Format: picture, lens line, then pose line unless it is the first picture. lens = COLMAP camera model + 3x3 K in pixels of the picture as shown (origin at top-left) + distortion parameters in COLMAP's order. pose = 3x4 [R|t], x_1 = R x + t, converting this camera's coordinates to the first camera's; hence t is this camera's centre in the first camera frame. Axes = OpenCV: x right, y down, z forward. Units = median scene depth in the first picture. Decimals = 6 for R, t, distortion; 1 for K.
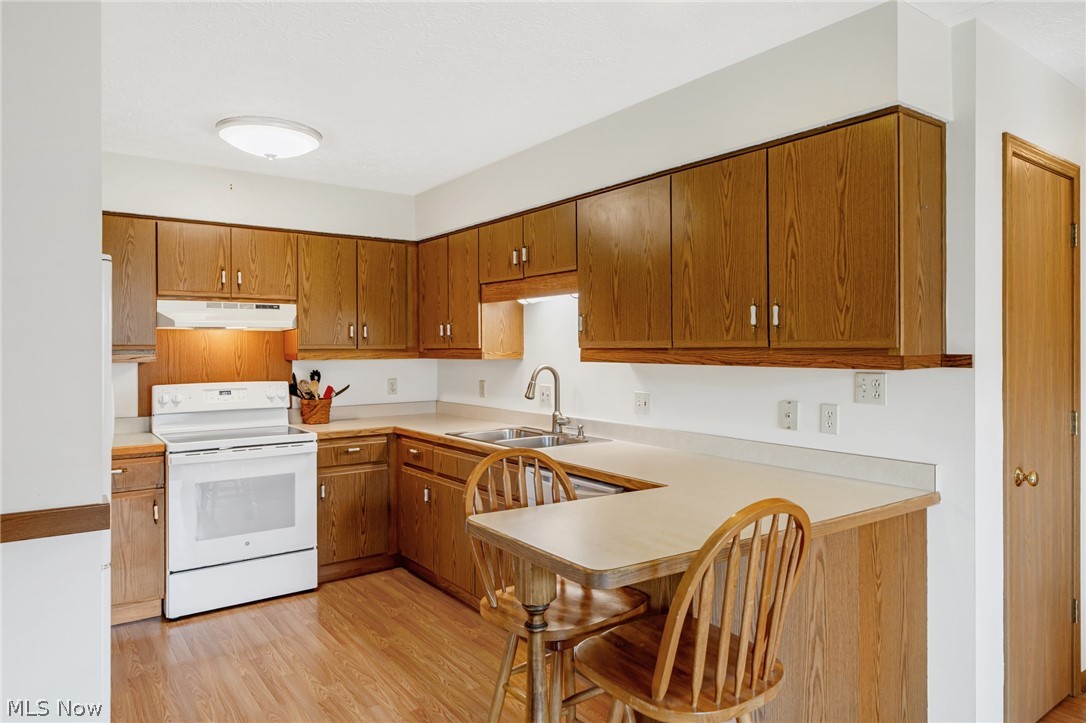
lens RADIAL K [[681.4, 0, 544.0], [0, 681.4, 350.2], [0, 0, 1]] dist [0.000398, 0.000294]
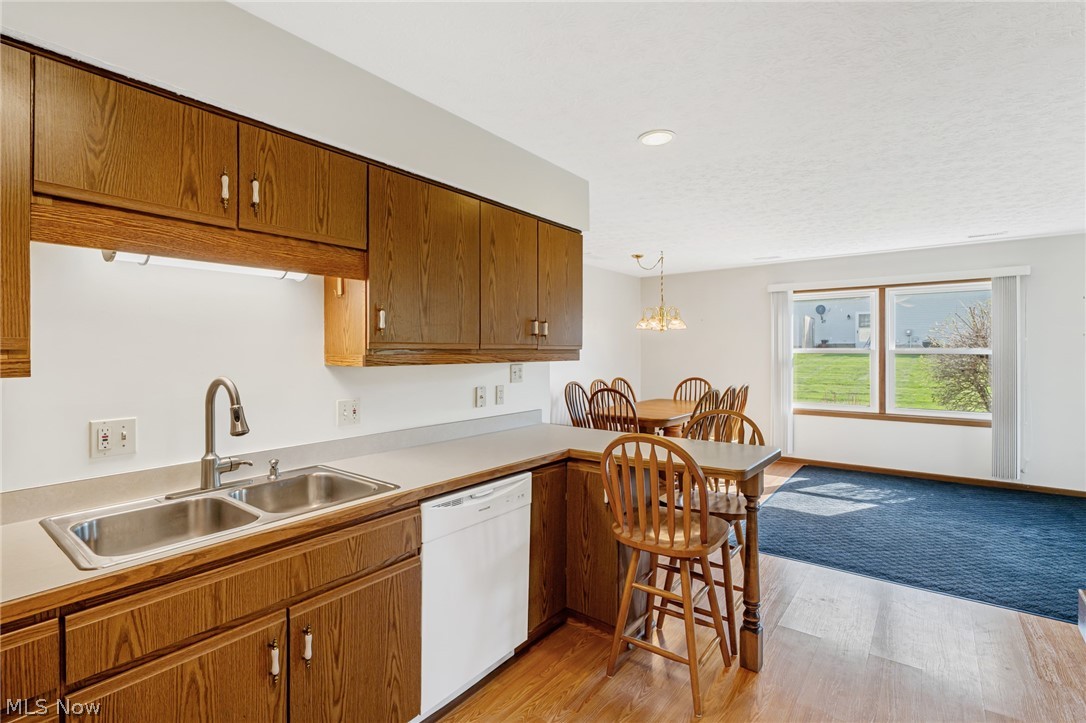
lens RADIAL K [[505.8, 0, 538.0], [0, 505.8, 350.5], [0, 0, 1]] dist [-0.000277, -0.000087]
pose [[-0.270355, 0.003276, 0.962755, -0.495541], [0.007121, 0.999974, -0.001403, 0.000364], [-0.962734, 0.006477, -0.270371, 0.839138]]
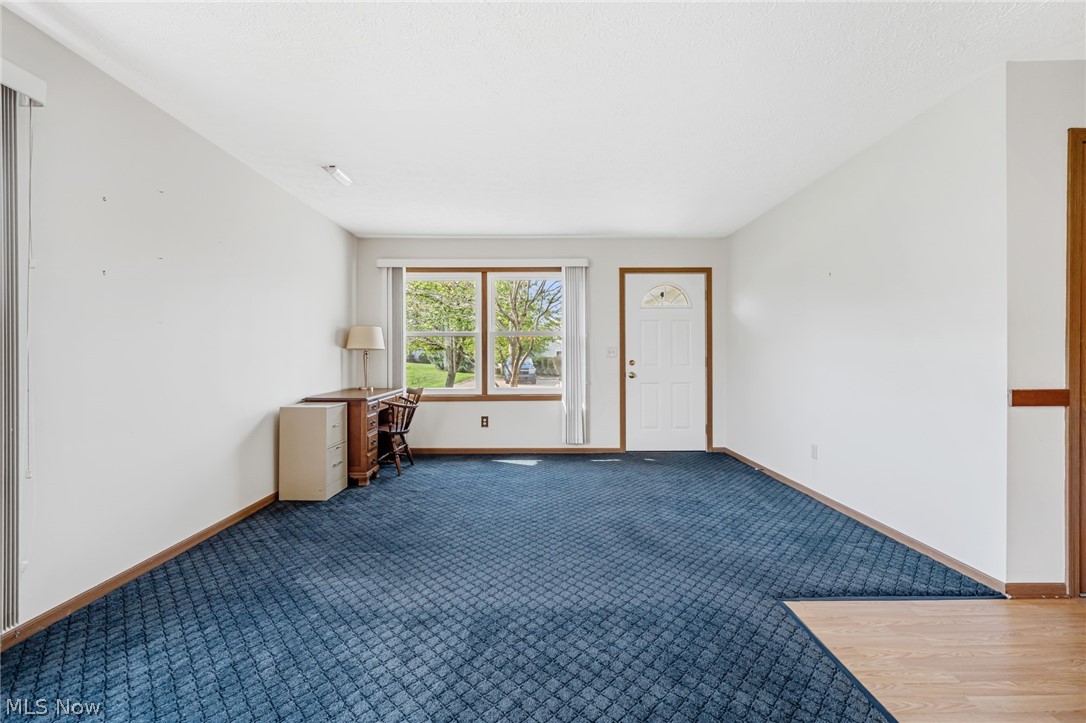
lens RADIAL K [[461.6, 0, 543.3], [0, 461.6, 355.0], [0, 0, 1]] dist [-0.000198, 0.000123]
pose [[-0.586936, 0.006616, -0.809606, 0.465319], [0.003330, 0.999978, 0.005757, 0.070077], [0.809626, 0.000683, -0.586945, 0.006886]]
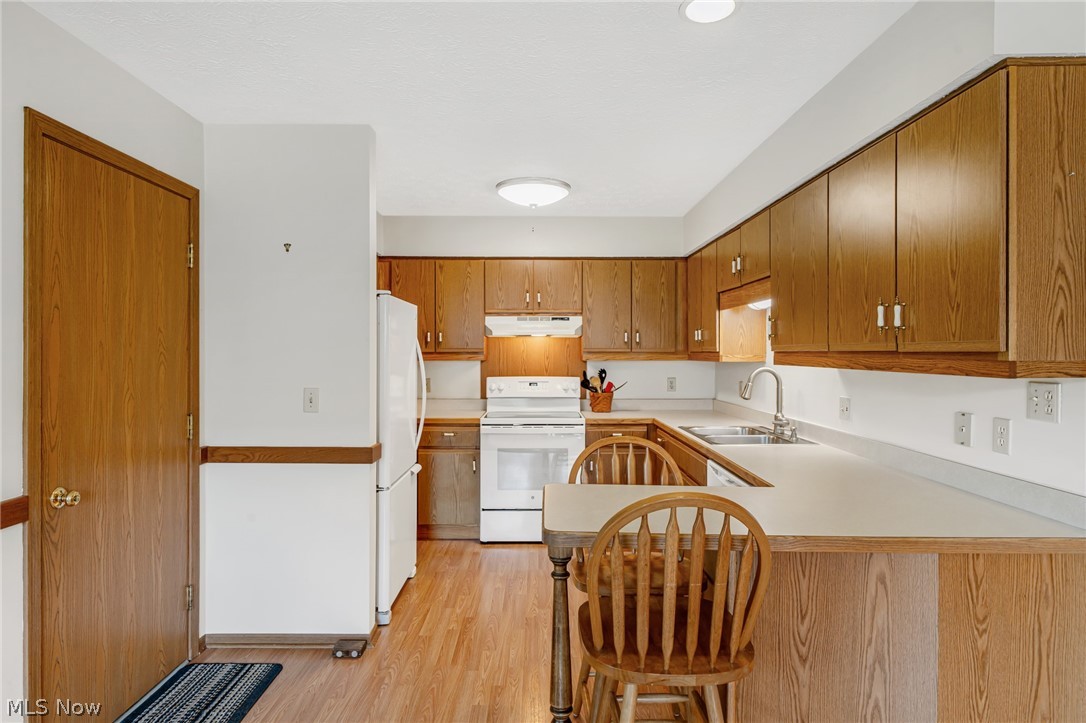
lens RADIAL K [[618.6, 0, 543.0], [0, 618.6, 361.5], [0, 0, 1]] dist [-0.001954, 0.001413]
pose [[0.810810, 0.012325, -0.585180, 0.276284], [-0.004666, 0.999883, 0.014594, 0.000120], [0.585291, -0.009103, 0.810772, 0.032362]]
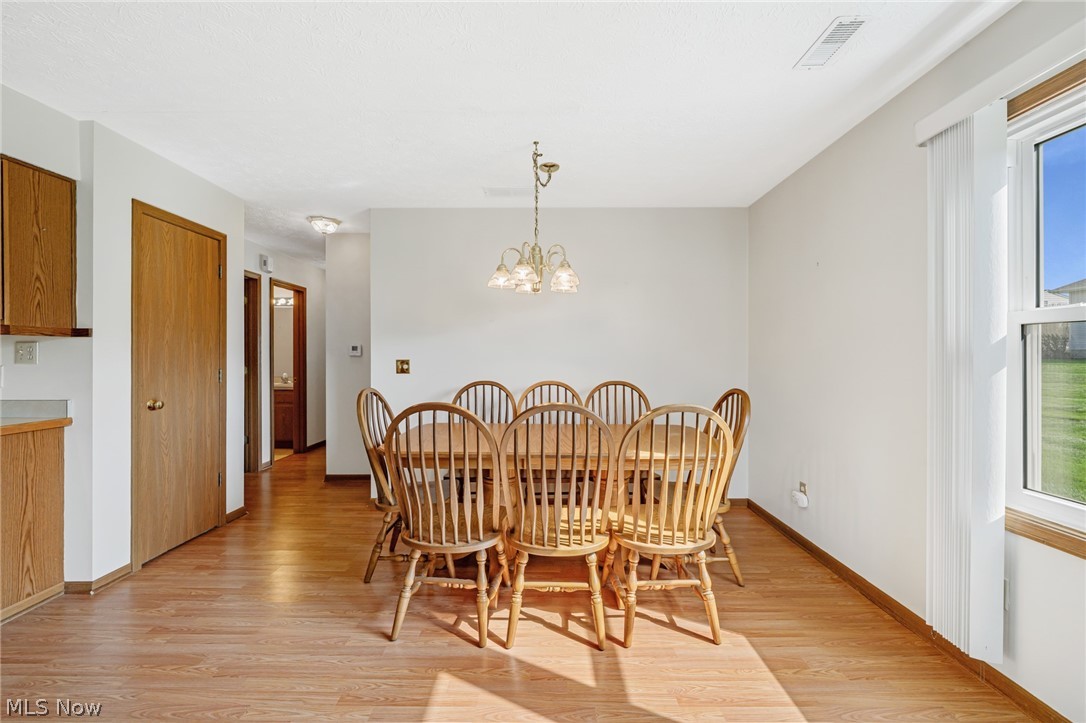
lens RADIAL K [[441.5, 0, 539.7], [0, 441.5, 356.3], [0, 0, 1]] dist [0.000623, 0.000150]
pose [[0.599347, 0.005450, 0.800471, 0.247848], [0.001142, 0.999970, -0.007664, 0.046646], [-0.800488, 0.005508, 0.599323, -0.271678]]
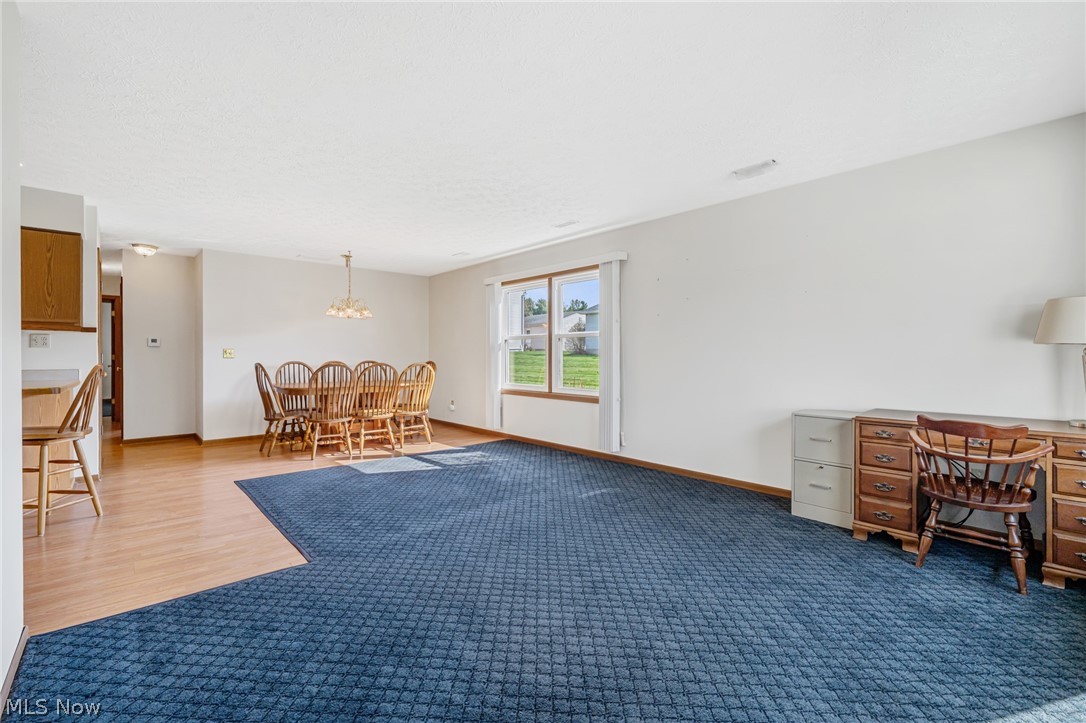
lens RADIAL K [[468.4, 0, 540.1], [0, 468.4, 357.1], [0, 0, 1]] dist [-0.000152, -0.000014]
pose [[-0.102859, -0.001399, 0.994695, -0.827710], [0.003078, 0.999994, 0.001725, 0.073239], [-0.994691, 0.003239, -0.102854, -0.339549]]
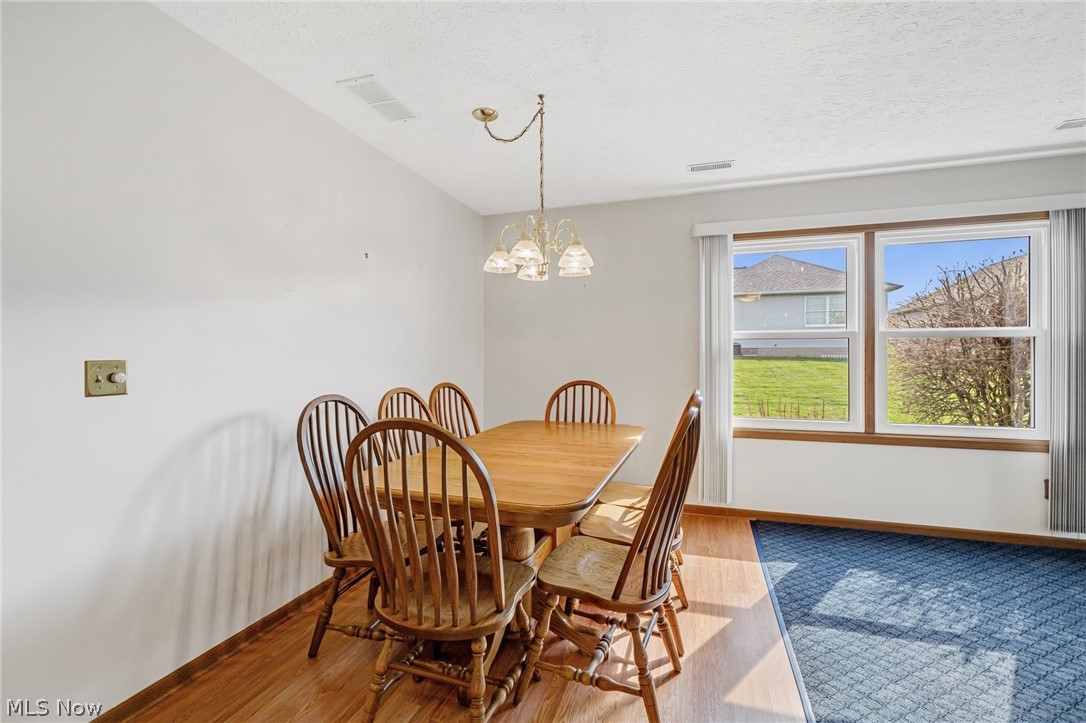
lens RADIAL K [[483.9, 0, 542.6], [0, 483.9, 356.1], [0, 0, 1]] dist [0.000008, 0.000171]
pose [[-0.581855, 0.004386, 0.813281, 0.283261], [0.006660, 0.999978, -0.000628, 0.045613], [-0.813266, 0.005052, -0.581871, 0.471029]]
